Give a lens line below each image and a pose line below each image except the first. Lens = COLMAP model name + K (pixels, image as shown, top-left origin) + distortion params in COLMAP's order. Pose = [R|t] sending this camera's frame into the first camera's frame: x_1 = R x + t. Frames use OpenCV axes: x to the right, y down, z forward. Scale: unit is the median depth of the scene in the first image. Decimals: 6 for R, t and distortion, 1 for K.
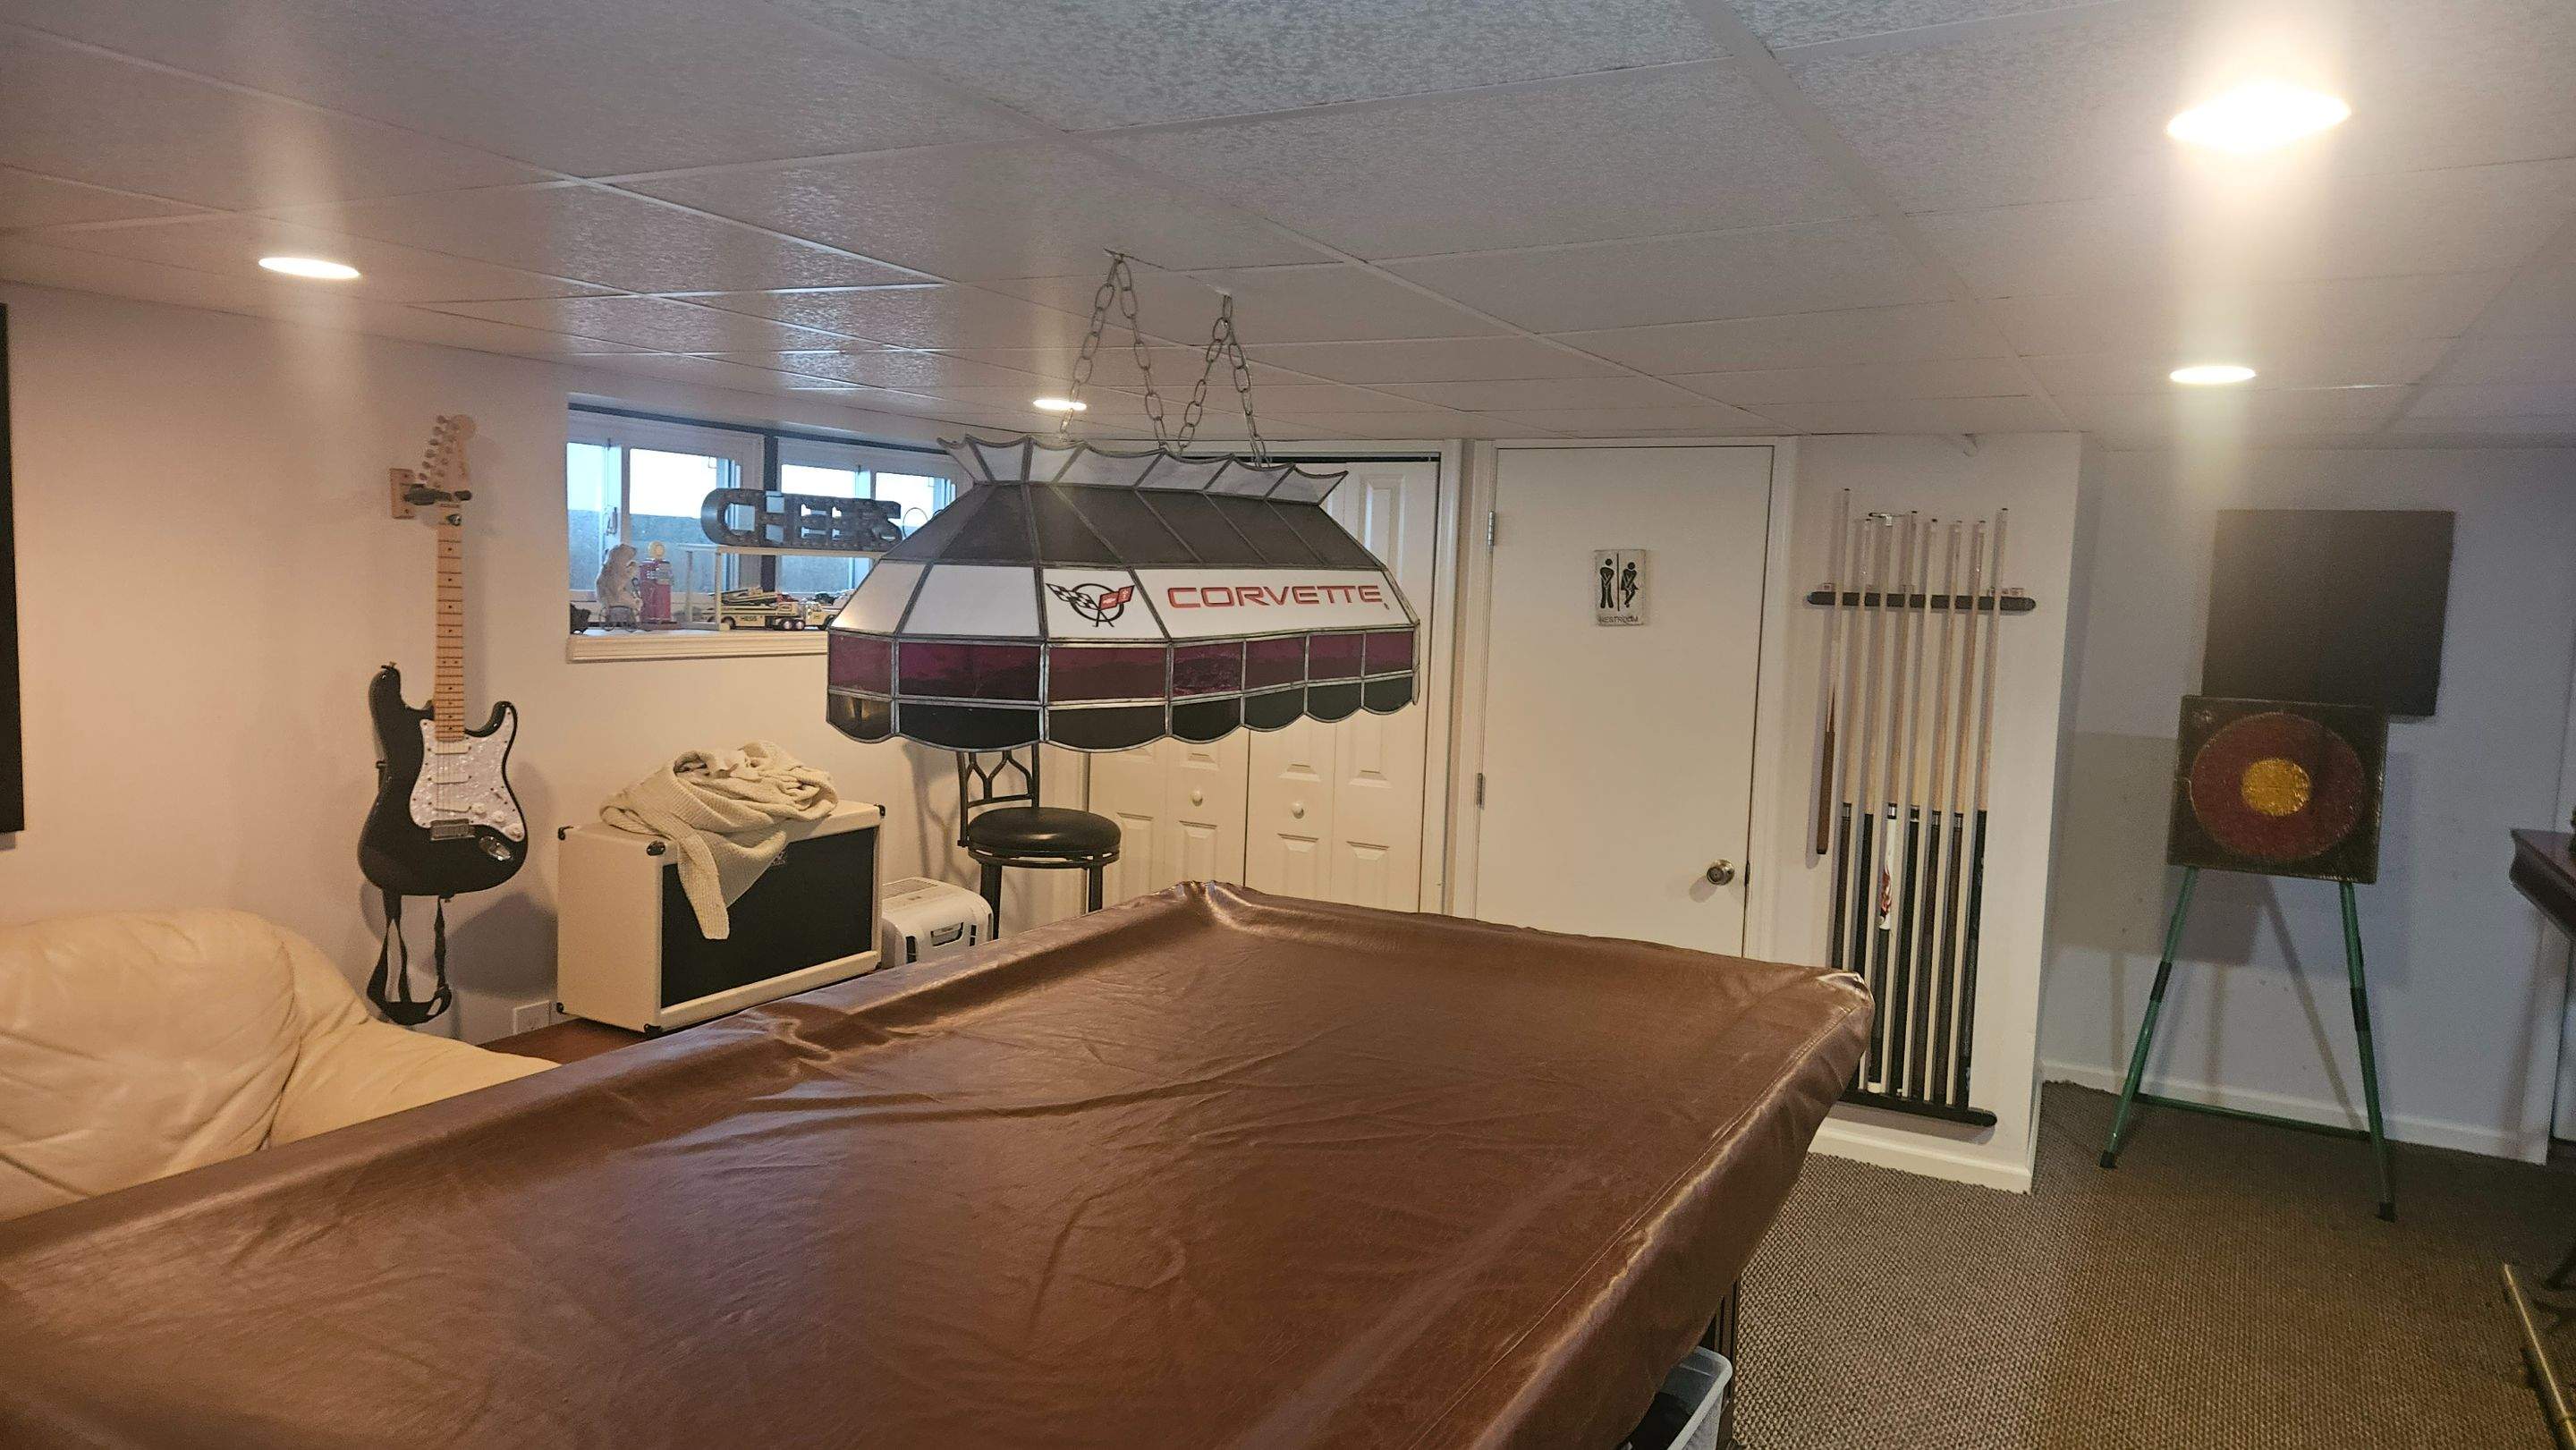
lens RADIAL K [[1701.0, 0, 1279.4], [0, 1701.0, 736.7], [0, 0, 1]] dist [0.085851, -0.079413]
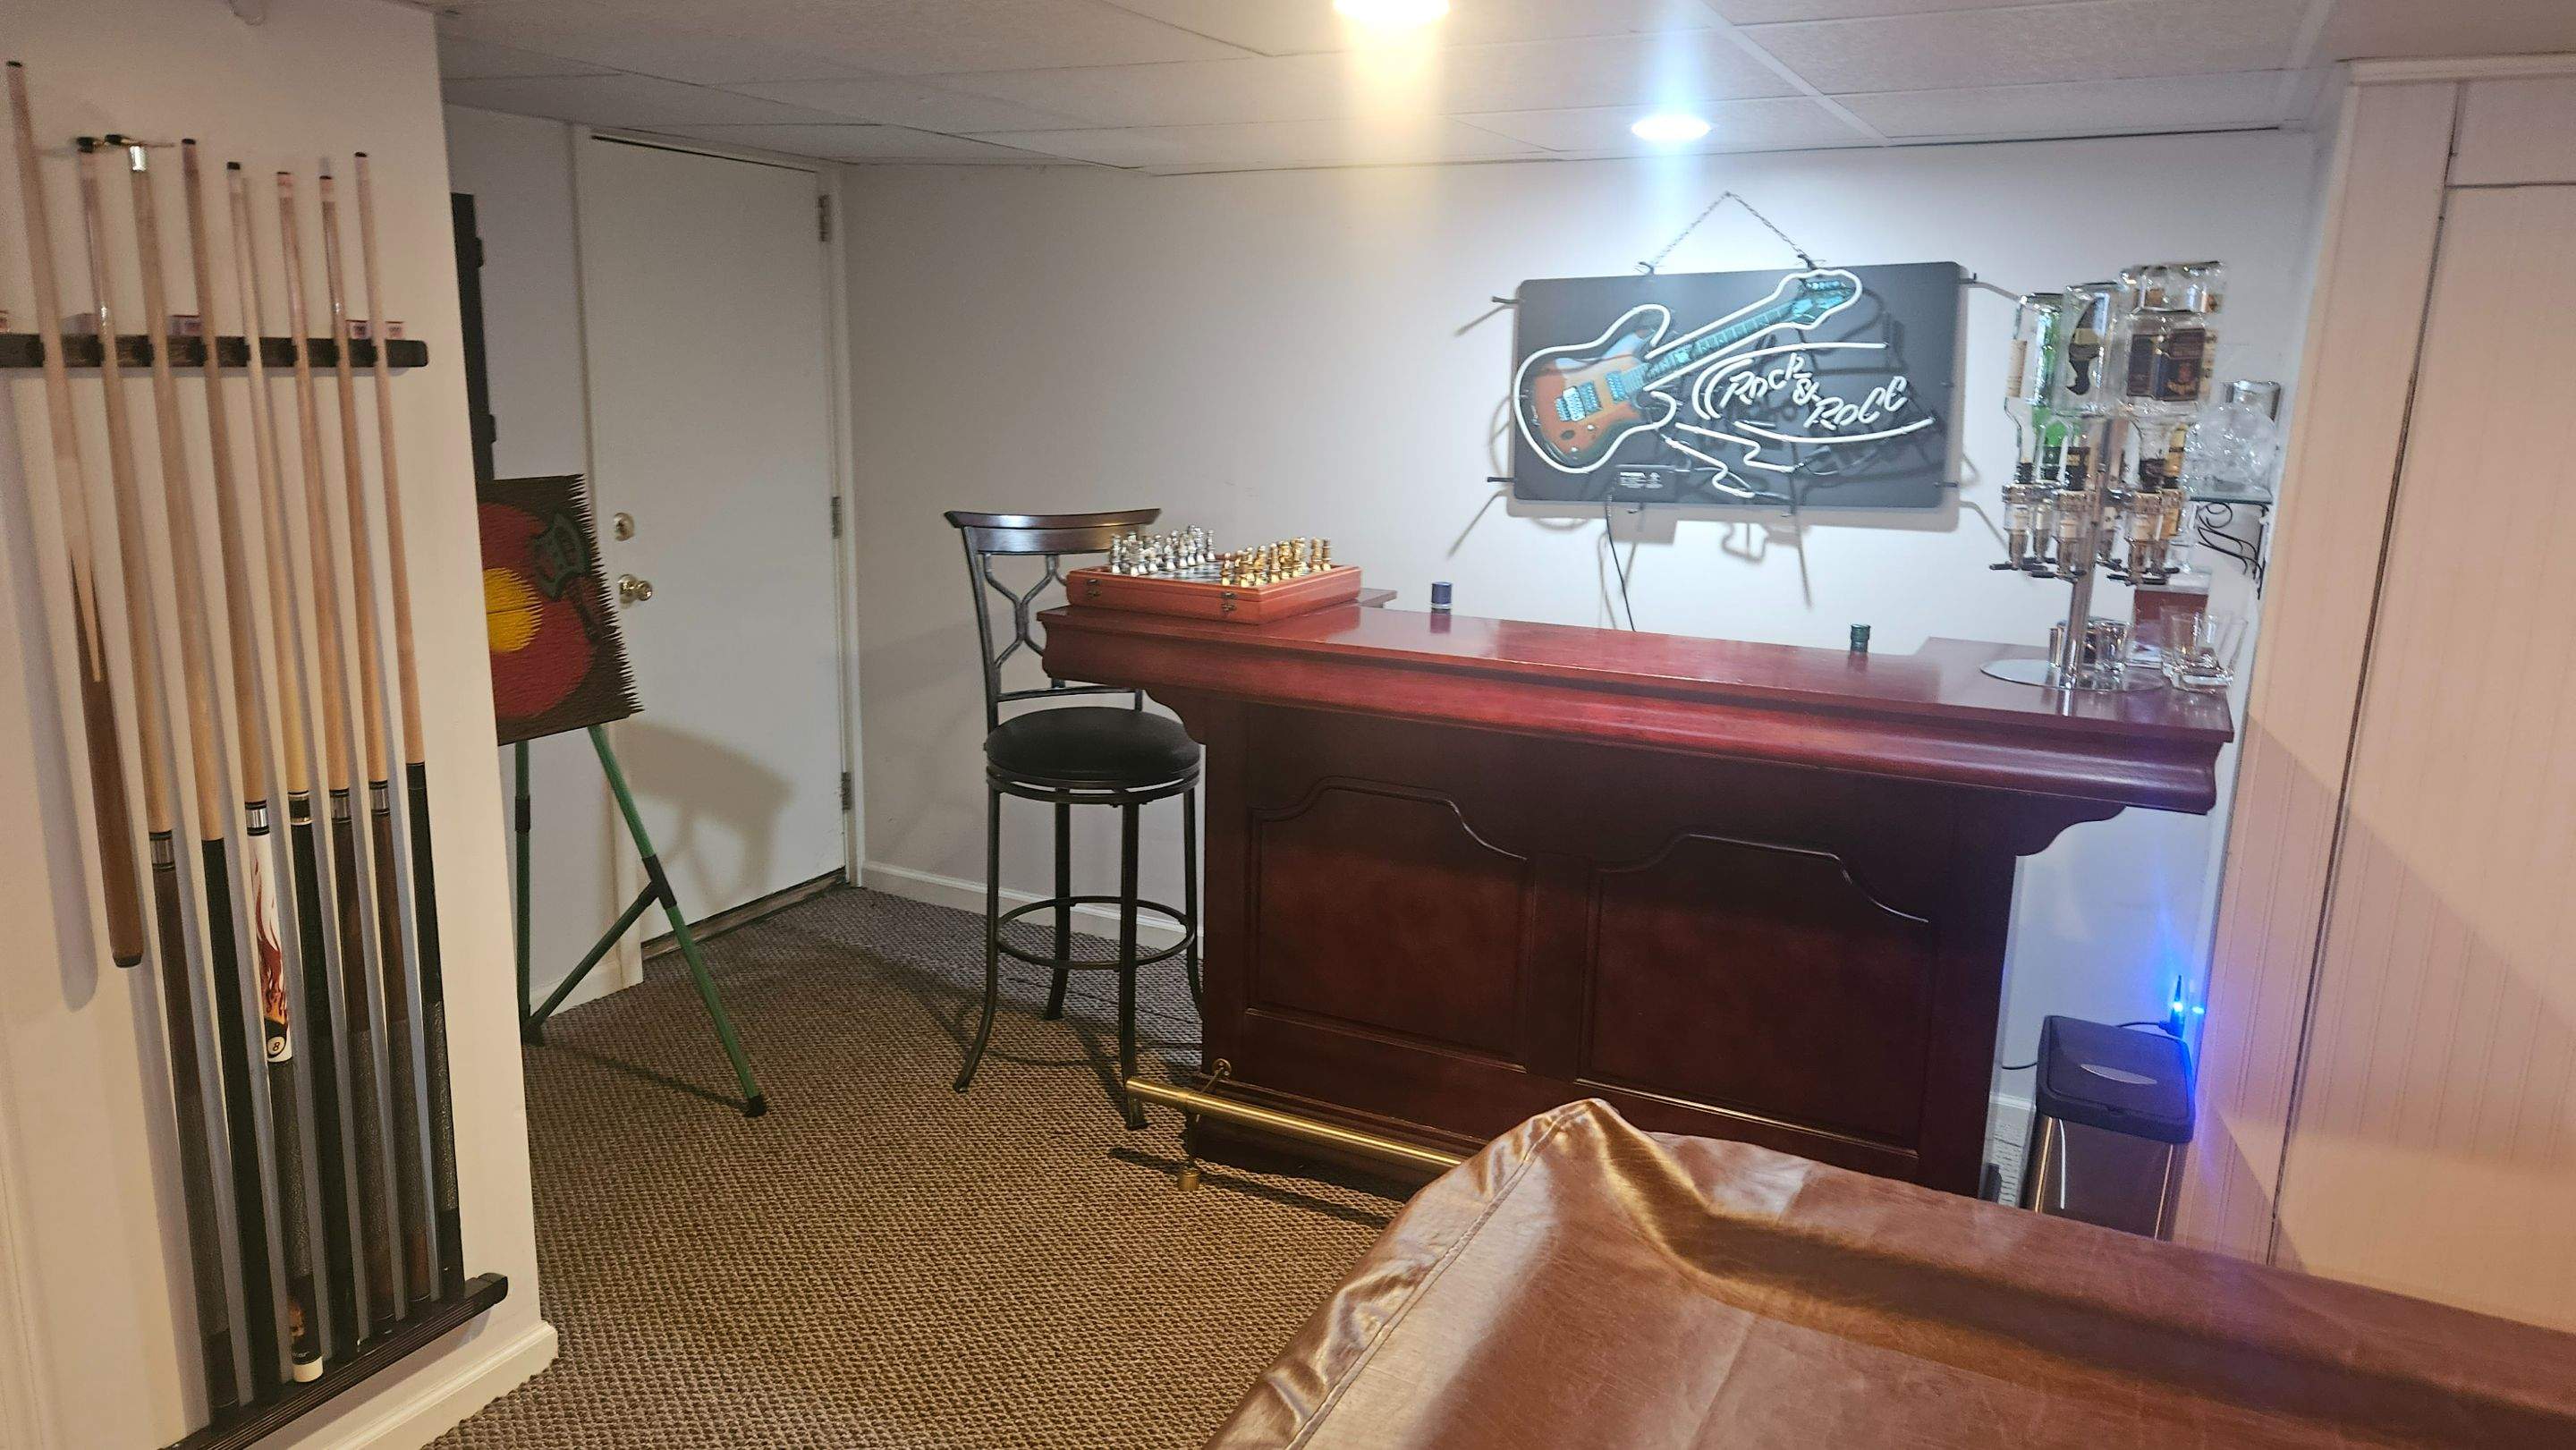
lens RADIAL K [[1710.0, 0, 1288.0], [0, 1710.0, 725.0], [0, 0, 1]] dist [0.089500, -0.072333]
pose [[-0.038932, -0.248512, 0.967846, -0.106684], [0.072446, 0.965329, 0.250780, -0.081952], [-0.996612, 0.079880, -0.019578, 0.766206]]
